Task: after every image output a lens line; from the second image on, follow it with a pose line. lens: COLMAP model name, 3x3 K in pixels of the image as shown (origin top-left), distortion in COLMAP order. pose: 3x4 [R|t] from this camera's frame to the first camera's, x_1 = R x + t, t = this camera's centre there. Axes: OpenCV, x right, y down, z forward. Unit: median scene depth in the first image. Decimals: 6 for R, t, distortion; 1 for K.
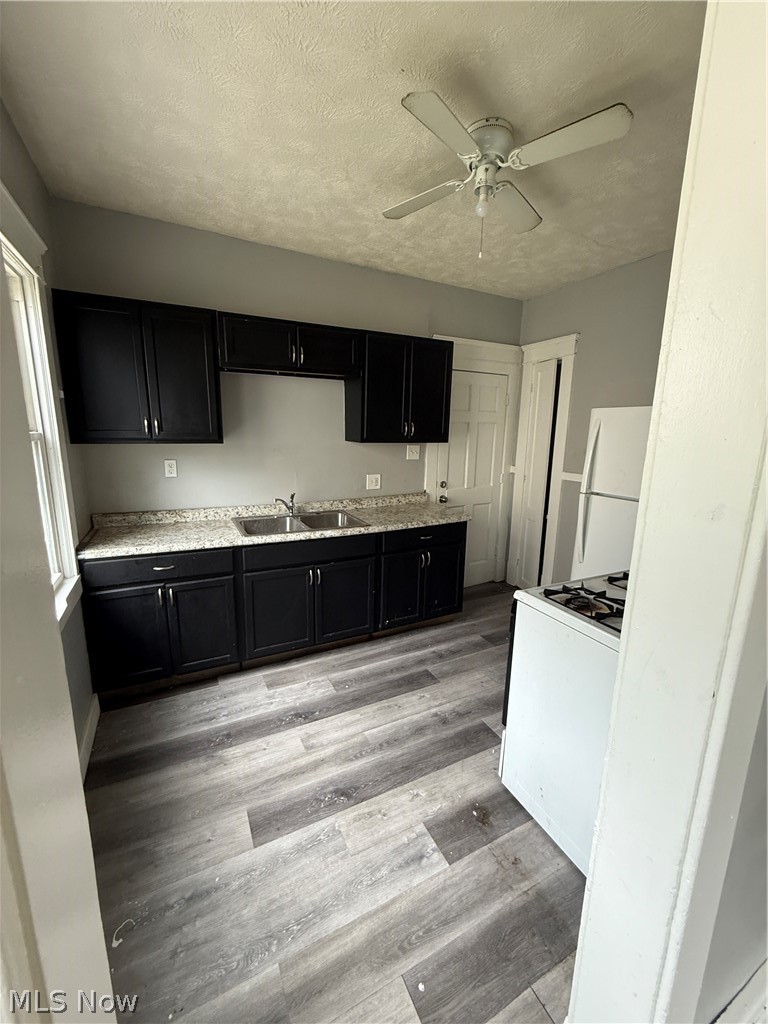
lens RADIAL K [[408.7, 0, 382.6], [0, 408.7, 509.1], [0, 0, 1]] dist [-0.003445, 0.000200]
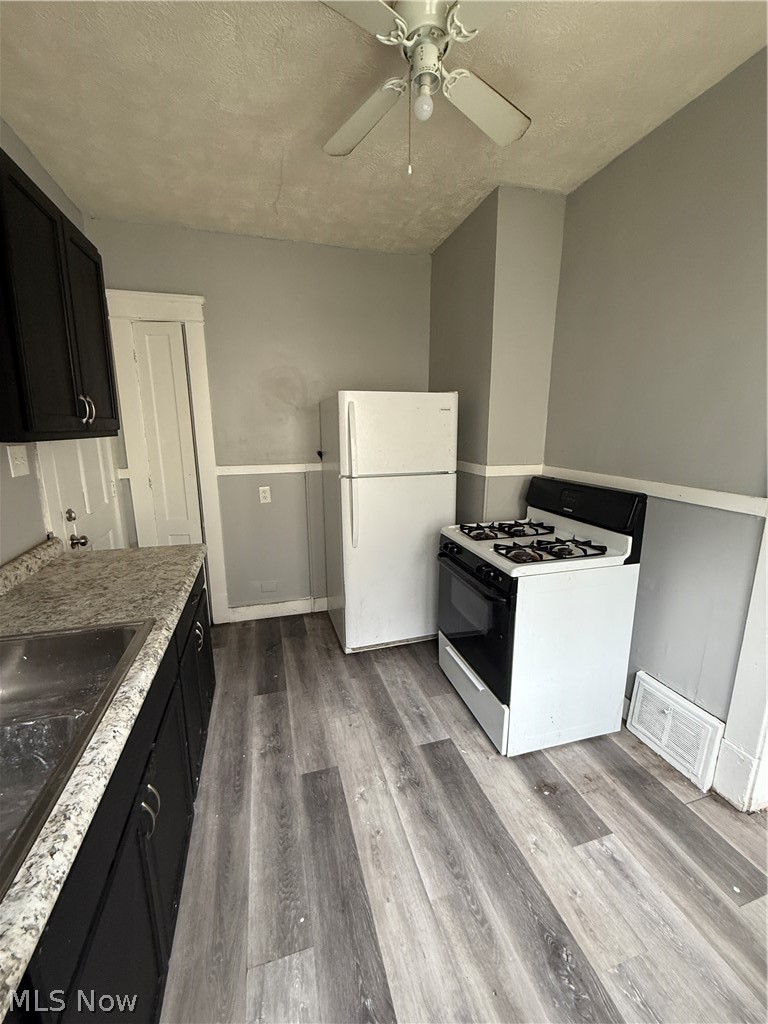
lens RADIAL K [[408.7, 0, 382.6], [0, 408.7, 509.1], [0, 0, 1]] dist [-0.003445, 0.000200]
pose [[0.178022, -0.213605, 0.960563, -0.482682], [0.195558, 0.964365, 0.178208, -0.135214], [-0.964399, 0.156121, 0.213451, 0.779835]]
